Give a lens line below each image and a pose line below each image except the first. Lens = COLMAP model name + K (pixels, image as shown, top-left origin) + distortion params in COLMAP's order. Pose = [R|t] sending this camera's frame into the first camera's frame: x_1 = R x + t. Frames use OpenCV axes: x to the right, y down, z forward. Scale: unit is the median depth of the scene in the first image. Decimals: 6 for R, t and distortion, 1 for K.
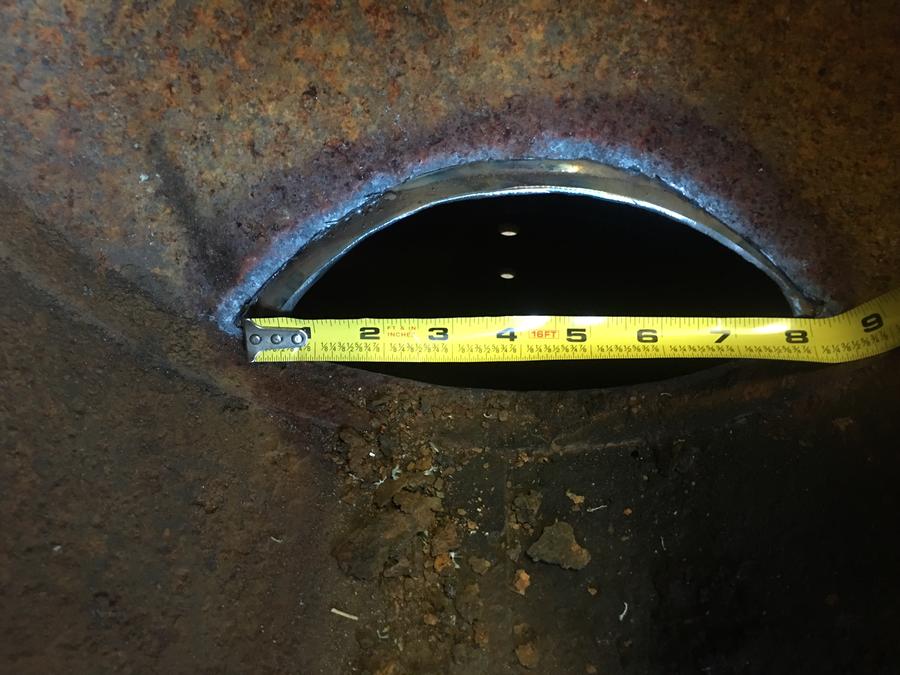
lens RADIAL K [[799.5, 0, 435.2], [0, 799.5, 338.2], [0, 0, 1]] dist [0.119362, -0.162223]
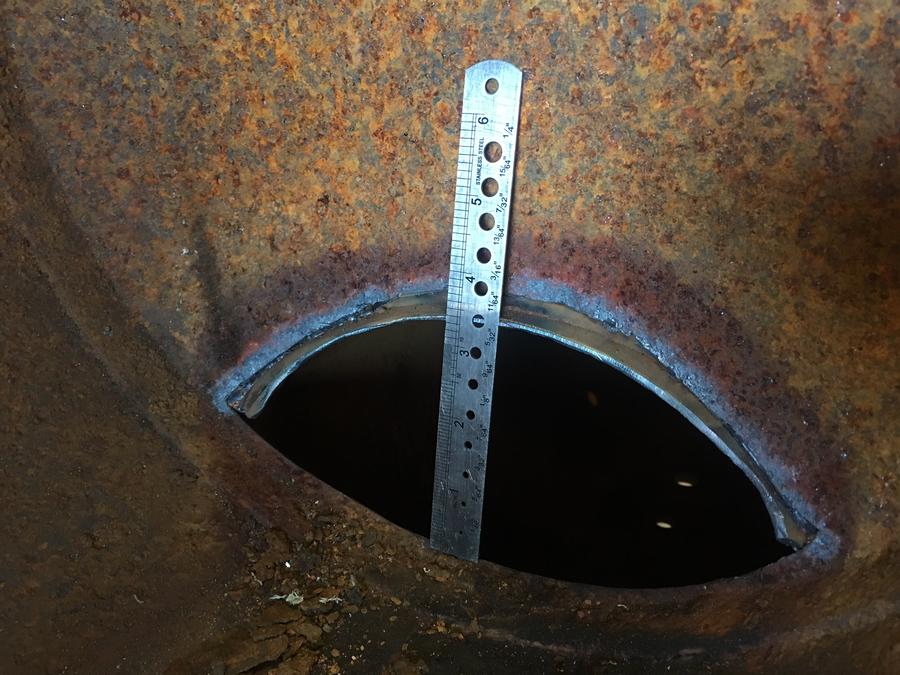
lens RADIAL K [[799.5, 0, 435.2], [0, 799.5, 338.2], [0, 0, 1]] dist [0.119362, -0.162223]
pose [[0.893642, 0.183827, -0.409403, 0.466364], [-0.310078, 0.912403, -0.267155, 0.116201], [0.324431, 0.365688, 0.872363, 0.153464]]
